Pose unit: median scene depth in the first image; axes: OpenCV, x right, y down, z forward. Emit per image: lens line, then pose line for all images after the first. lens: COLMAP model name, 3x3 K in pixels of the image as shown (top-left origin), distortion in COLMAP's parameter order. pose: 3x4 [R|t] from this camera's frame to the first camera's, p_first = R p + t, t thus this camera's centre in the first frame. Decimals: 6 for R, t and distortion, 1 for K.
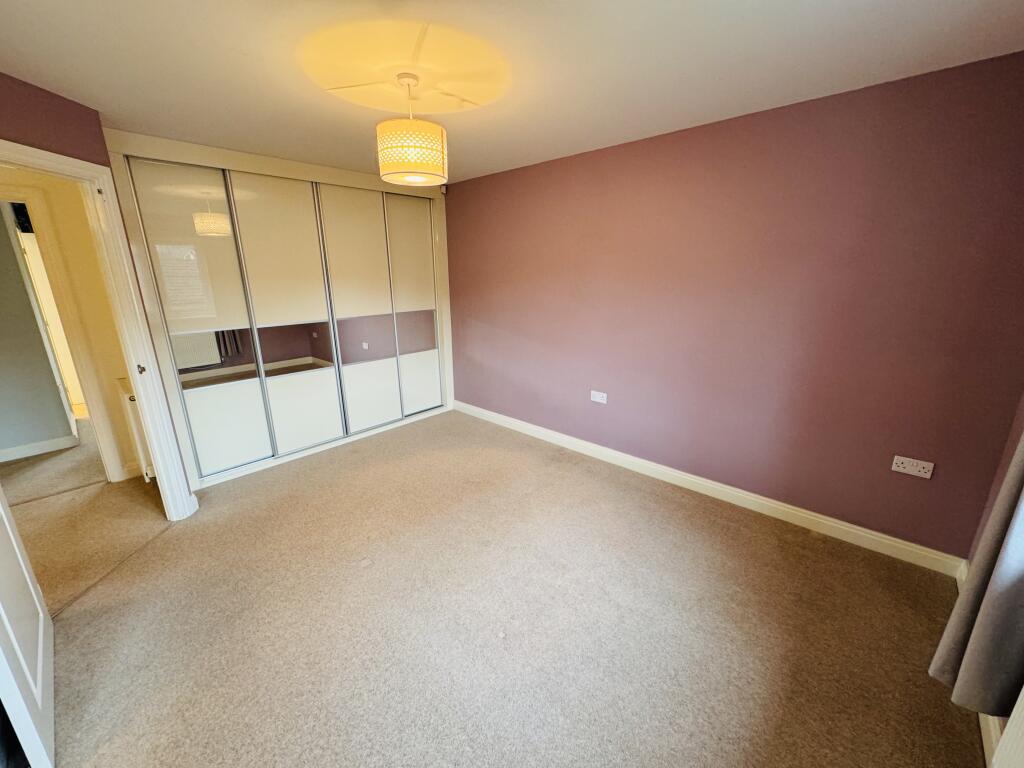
lens RADIAL K [[408.3, 0, 512.5], [0, 408.3, 381.2], [0, 0, 1]] dist [-0.002266, -0.000140]
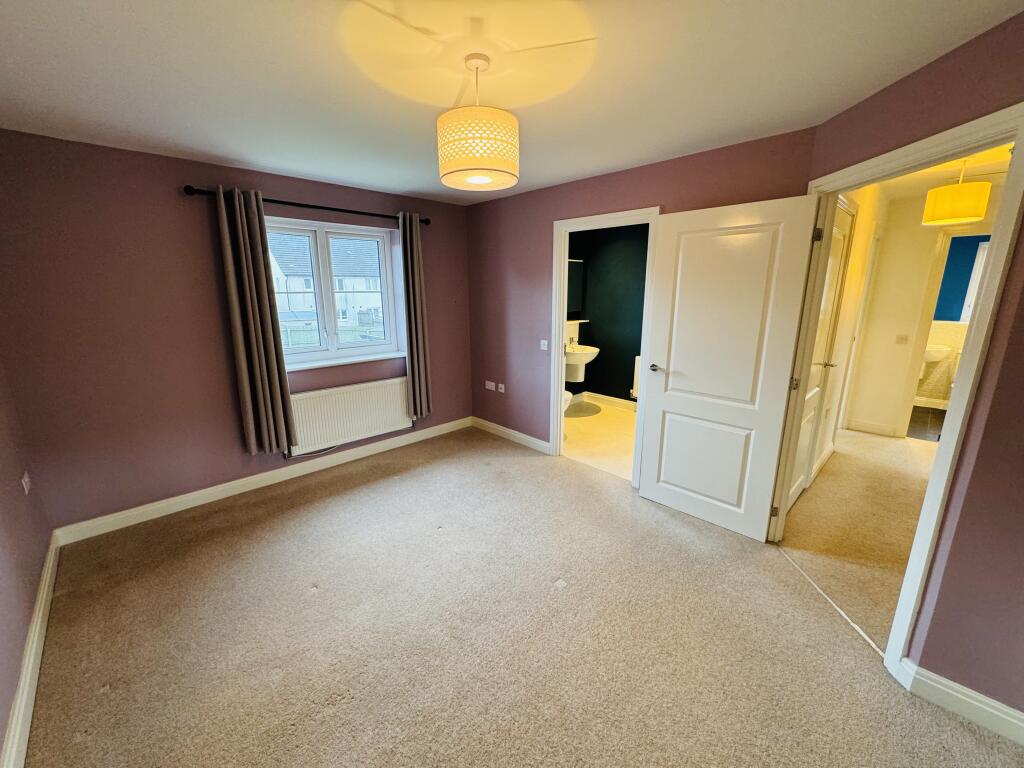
lens RADIAL K [[408.3, 0, 514.6], [0, 408.3, 386.3], [0, 0, 1]] dist [-0.002266, -0.000140]
pose [[-0.998532, -0.000721, 0.054160, -0.285015], [0.025424, 0.876673, 0.480415, -0.424574], [-0.047827, 0.481087, -0.875367, 1.544487]]
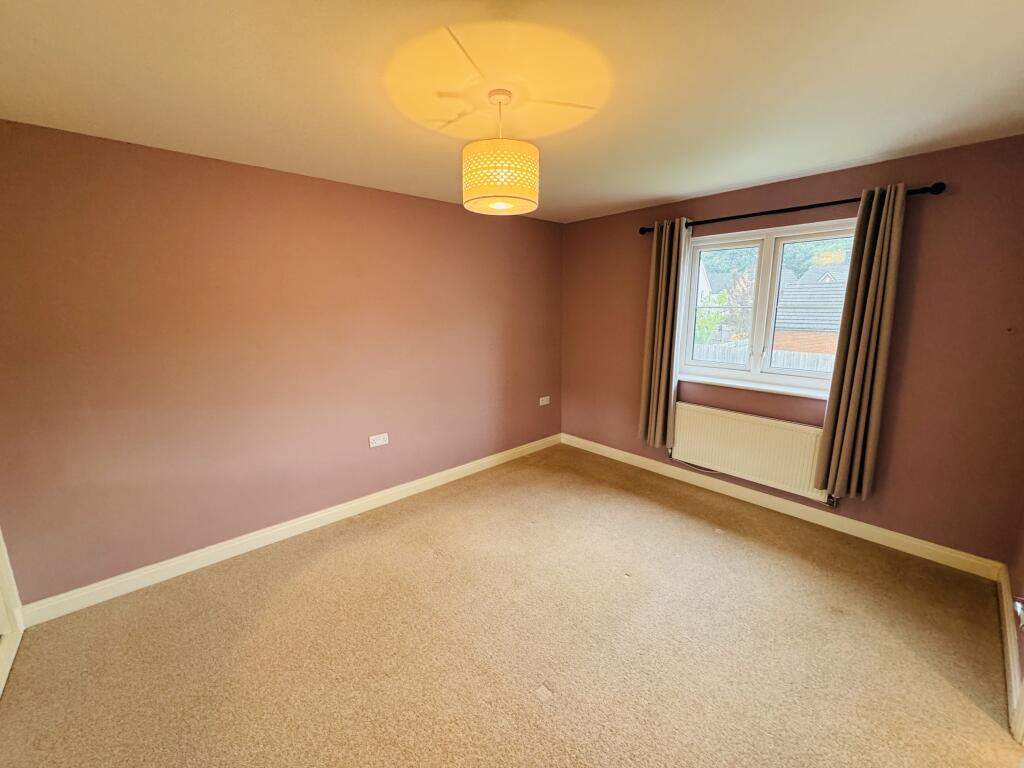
lens RADIAL K [[408.3, 0, 506.5], [0, 408.3, 383.9], [0, 0, 1]] dist [-0.002266, -0.000140]
pose [[0.096664, -0.183477, 0.978260, -0.936327], [0.267989, 0.951363, 0.151952, -0.211968], [-0.958560, 0.247474, 0.141132, 0.771481]]
